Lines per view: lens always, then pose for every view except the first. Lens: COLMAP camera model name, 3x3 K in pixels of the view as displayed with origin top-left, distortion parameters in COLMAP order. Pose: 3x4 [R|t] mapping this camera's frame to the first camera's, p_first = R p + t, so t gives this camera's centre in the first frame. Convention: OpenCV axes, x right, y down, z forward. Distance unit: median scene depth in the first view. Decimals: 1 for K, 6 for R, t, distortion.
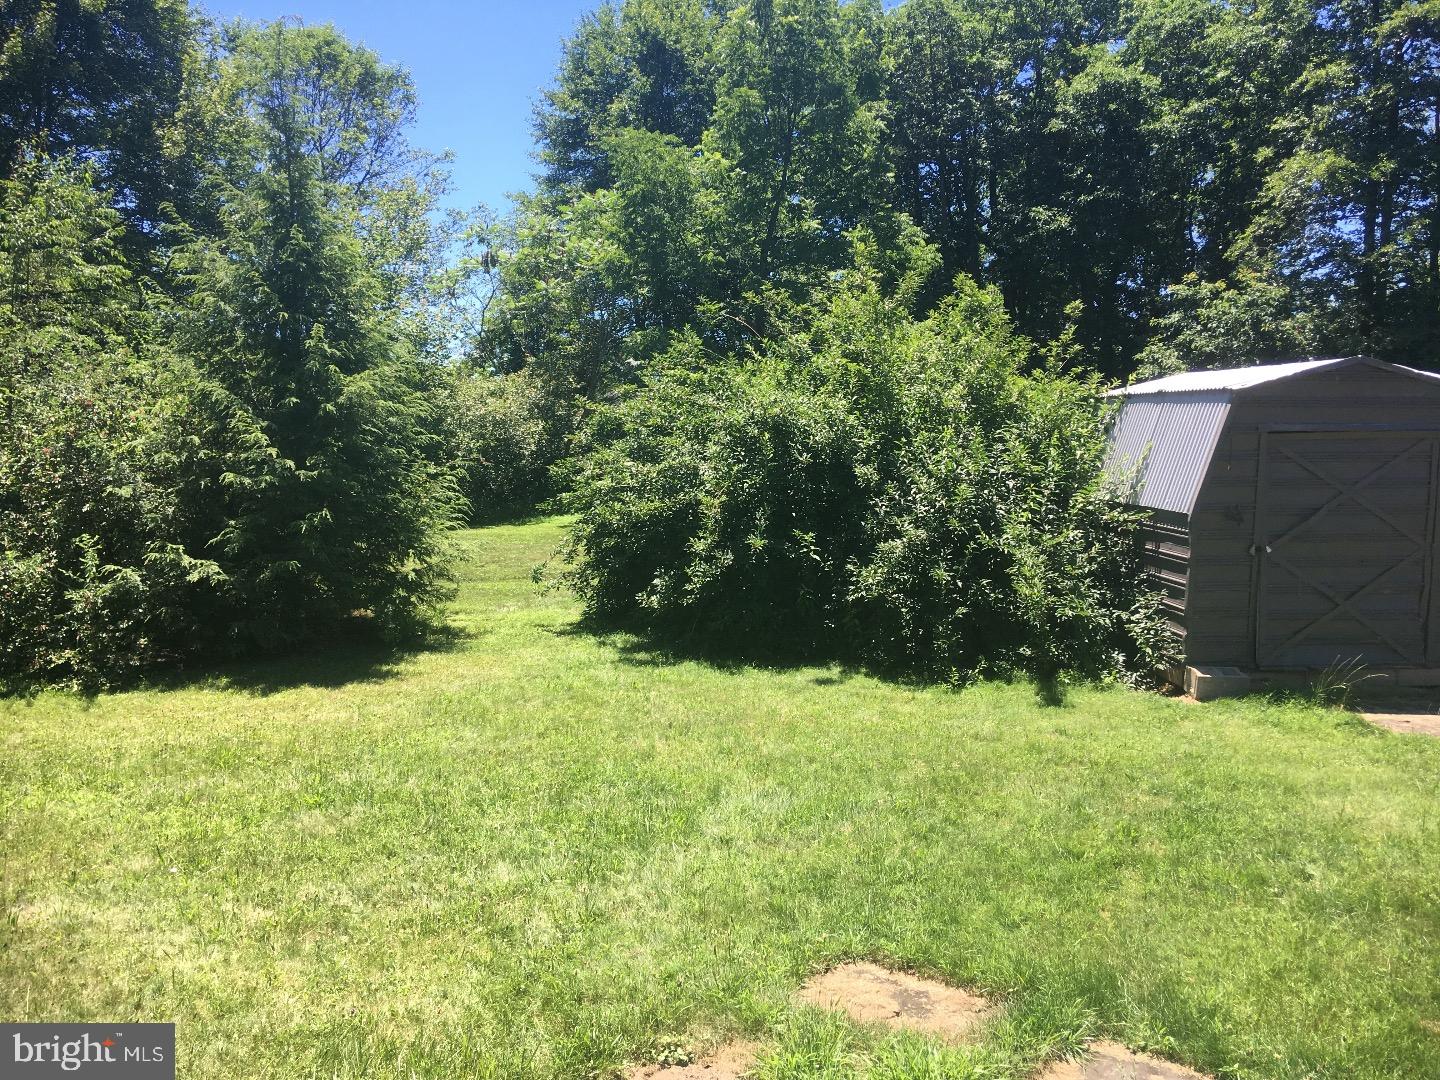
lens RADIAL K [[1215.9, 0, 719.9], [0, 1215.9, 539.5], [0, 0, 1]] dist [0.095214, -0.141780]
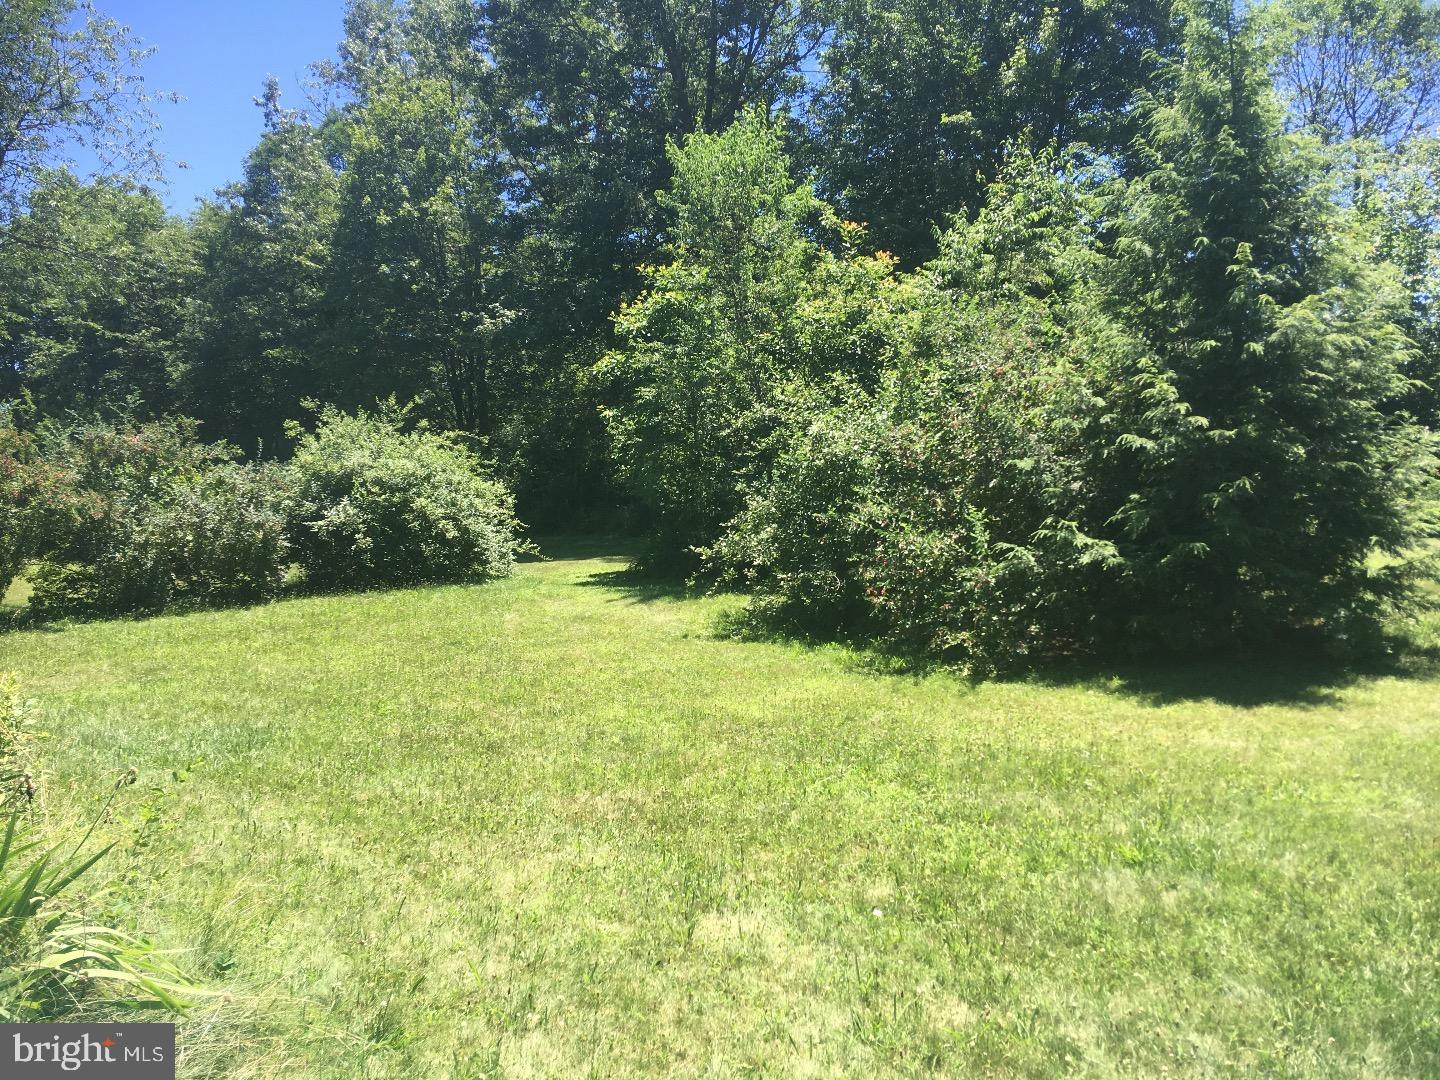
lens RADIAL K [[1215.9, 0, 709.7], [0, 1215.9, 536.6], [0, 0, 1]] dist [0.095214, -0.141780]
pose [[0.696442, 0.021906, -0.717279, 0.004424], [-0.031087, 0.999517, 0.000342, 0.022629], [0.716940, 0.022060, 0.696786, 0.208412]]
